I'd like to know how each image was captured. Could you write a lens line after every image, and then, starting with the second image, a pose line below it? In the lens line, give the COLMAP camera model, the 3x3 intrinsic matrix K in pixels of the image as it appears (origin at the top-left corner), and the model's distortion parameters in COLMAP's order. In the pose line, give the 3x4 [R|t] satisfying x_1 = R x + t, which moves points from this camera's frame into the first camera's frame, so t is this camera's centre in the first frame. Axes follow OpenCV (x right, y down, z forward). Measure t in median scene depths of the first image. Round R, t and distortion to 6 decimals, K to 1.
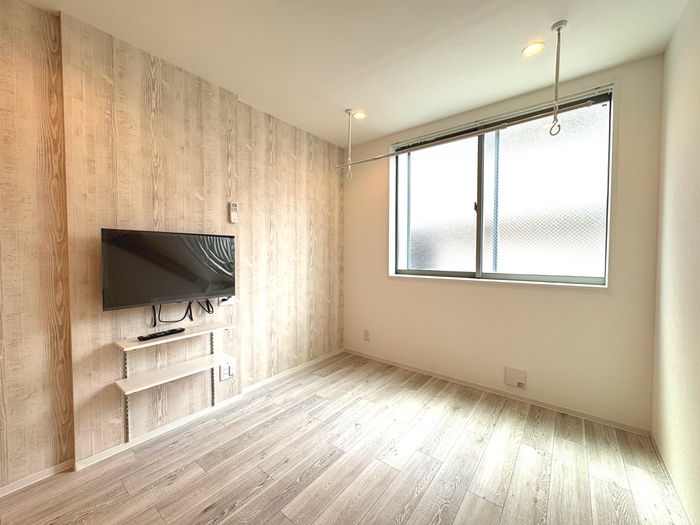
lens RADIAL K [[279.5, 0, 351.3], [0, 279.5, 261.8], [0, 0, 1]] dist [-0.000552, -0.000108]
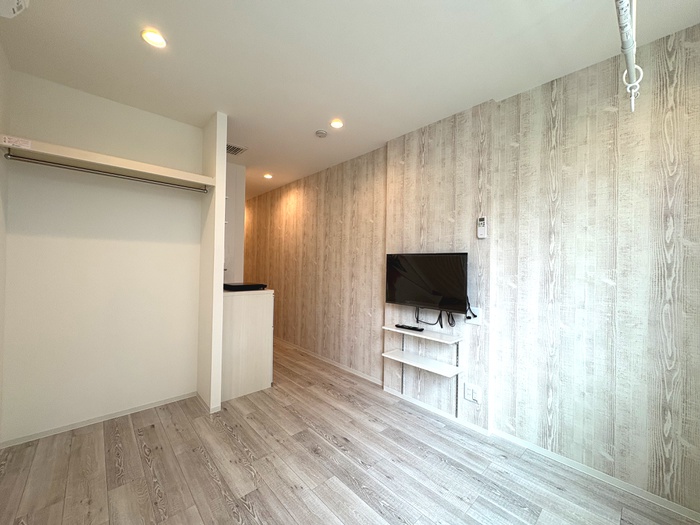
lens RADIAL K [[279.5, 0, 348.6], [0, 279.5, 261.0], [0, 0, 1]] dist [-0.000552, -0.000108]
pose [[-0.160794, -0.016005, -0.986858, 0.594429], [-0.044400, 0.998974, -0.008967, -0.036073], [0.985989, 0.042375, -0.161339, 0.736605]]
